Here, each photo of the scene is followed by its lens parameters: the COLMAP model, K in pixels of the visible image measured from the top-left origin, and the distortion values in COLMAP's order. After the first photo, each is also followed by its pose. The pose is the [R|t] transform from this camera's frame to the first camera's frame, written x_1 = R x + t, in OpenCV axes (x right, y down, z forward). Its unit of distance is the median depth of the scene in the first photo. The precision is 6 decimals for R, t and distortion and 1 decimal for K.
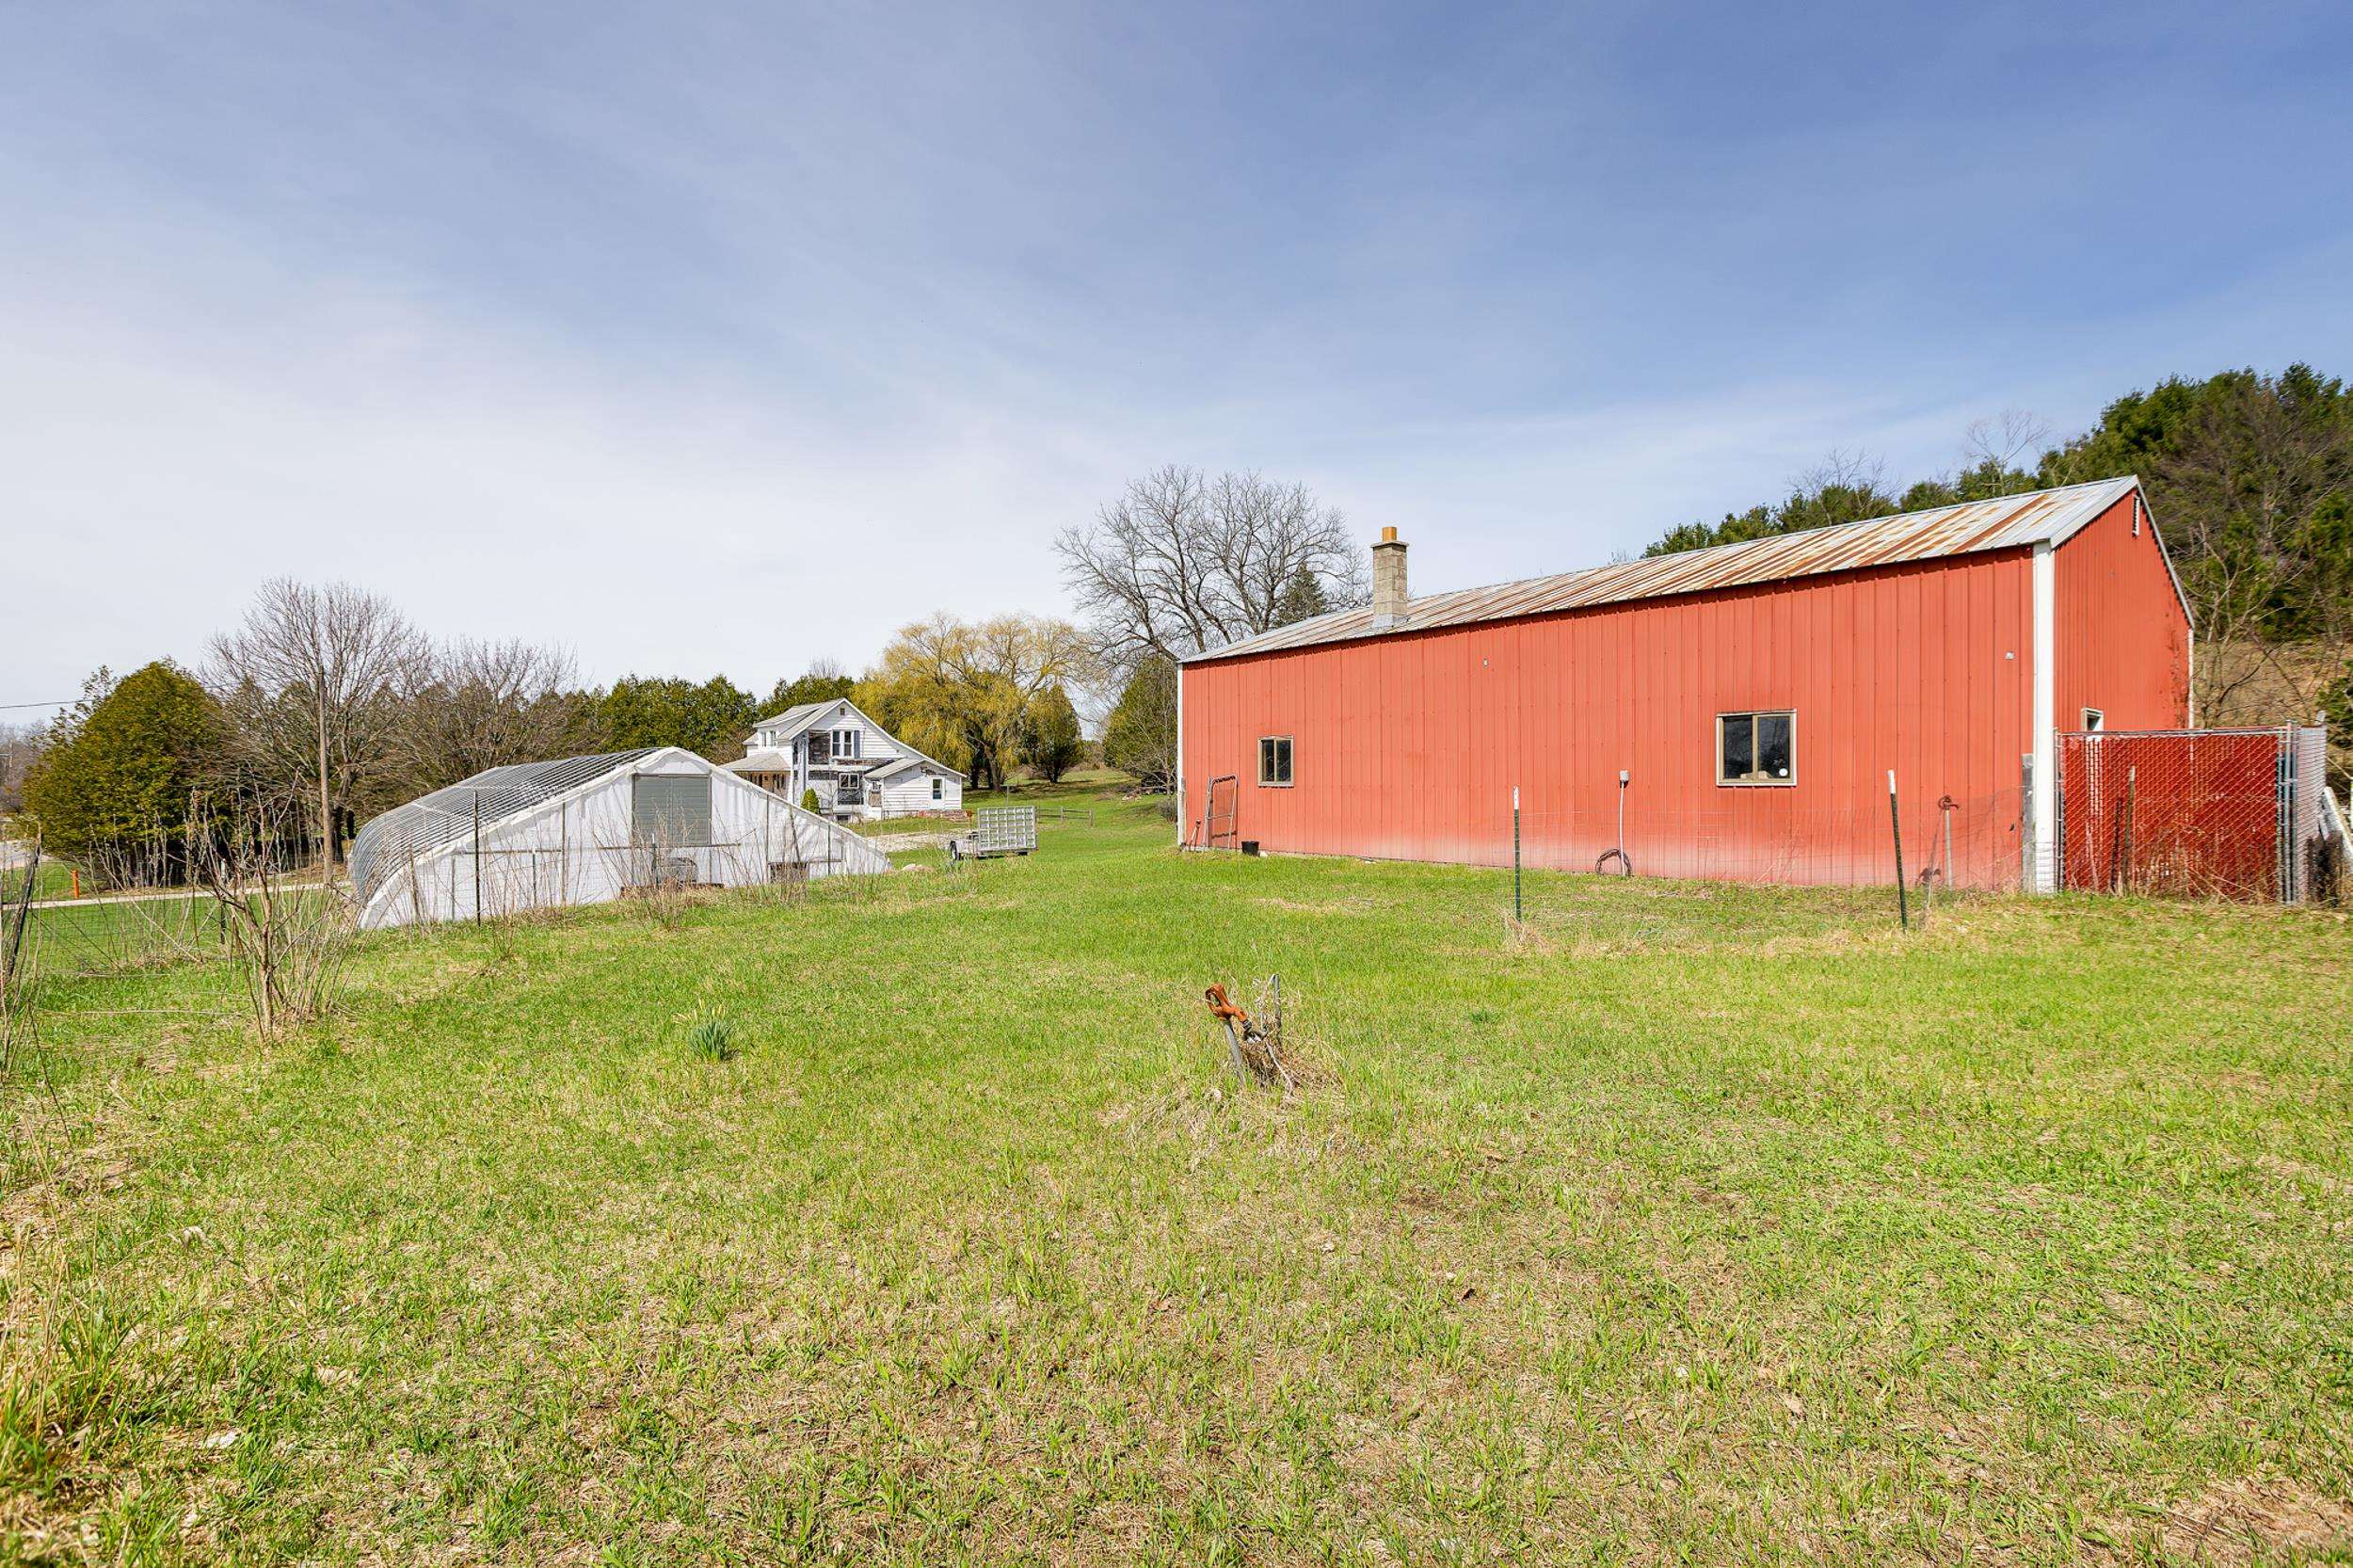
lens RADIAL K [[1091.4, 0, 1180.7], [0, 1091.4, 794.5], [0, 0, 1]] dist [0.004174, 0.000251]
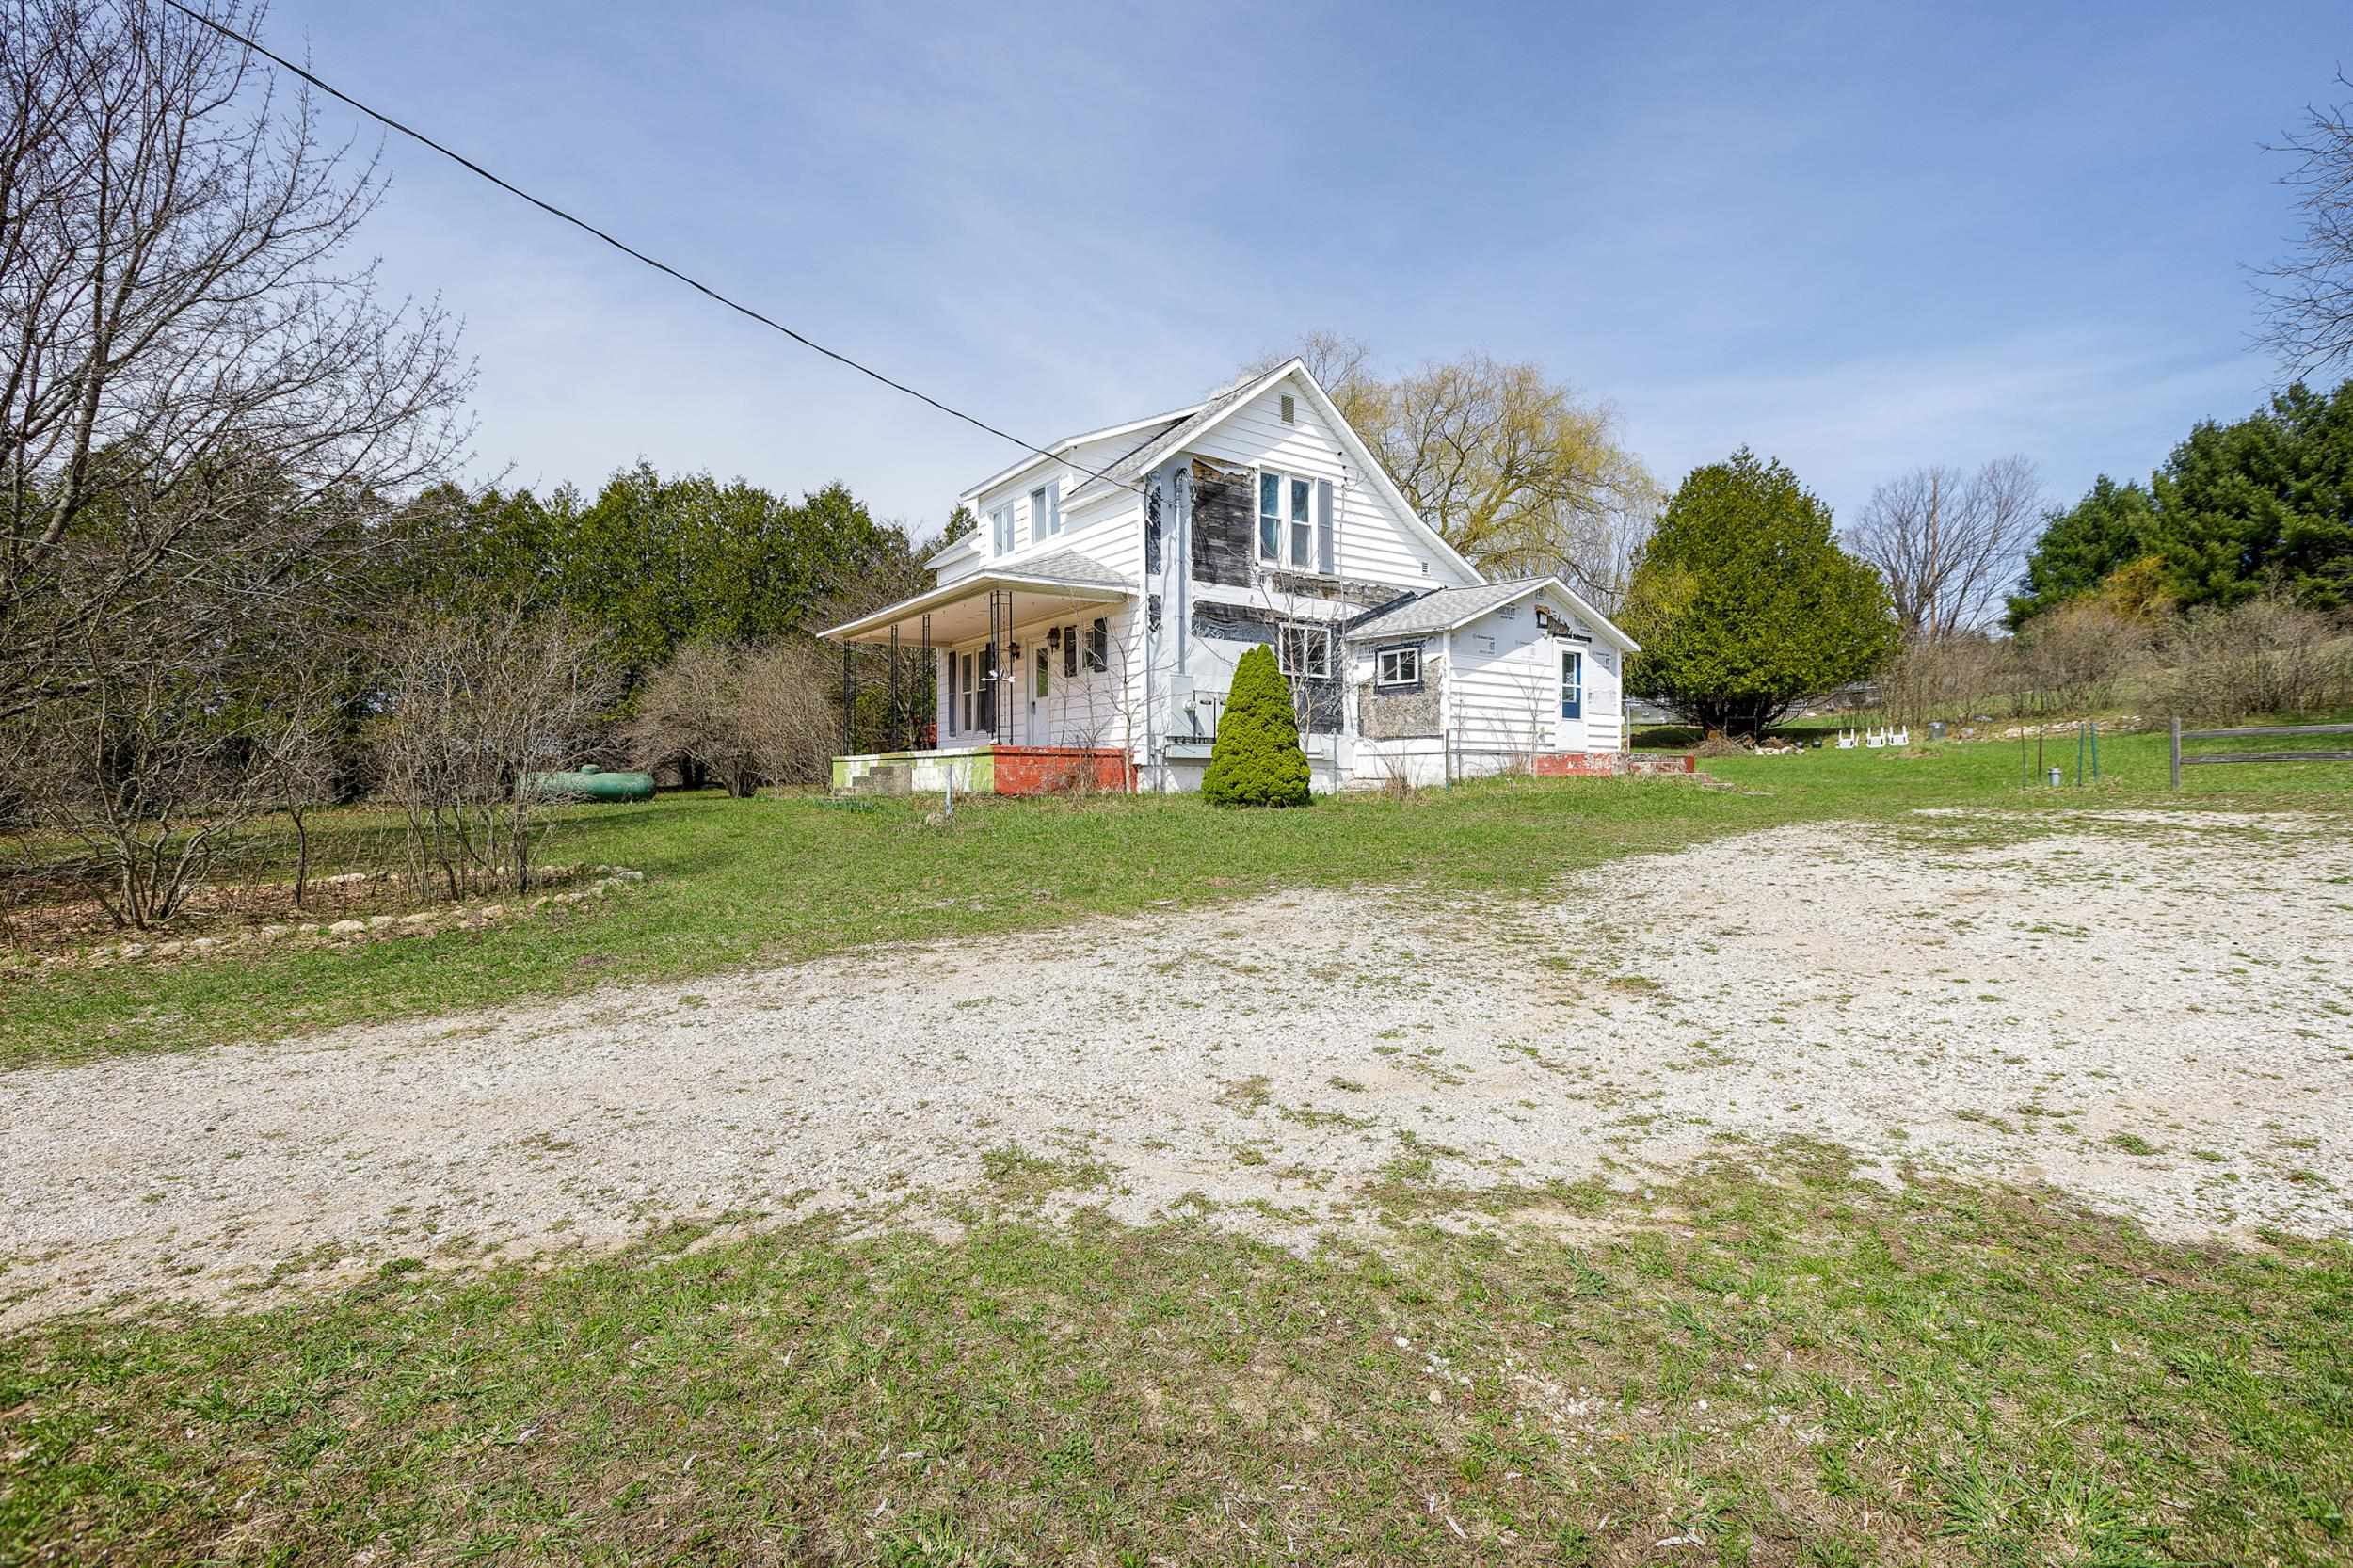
lens RADIAL K [[1091.4, 0, 1171.8], [0, 1091.4, 788.2], [0, 0, 1]] dist [0.004174, 0.000251]
pose [[0.997509, -0.000411, -0.070545, -0.315786], [0.000142, 0.999993, -0.003813, 0.025181], [0.070546, 0.003794, 0.997501, 0.701274]]
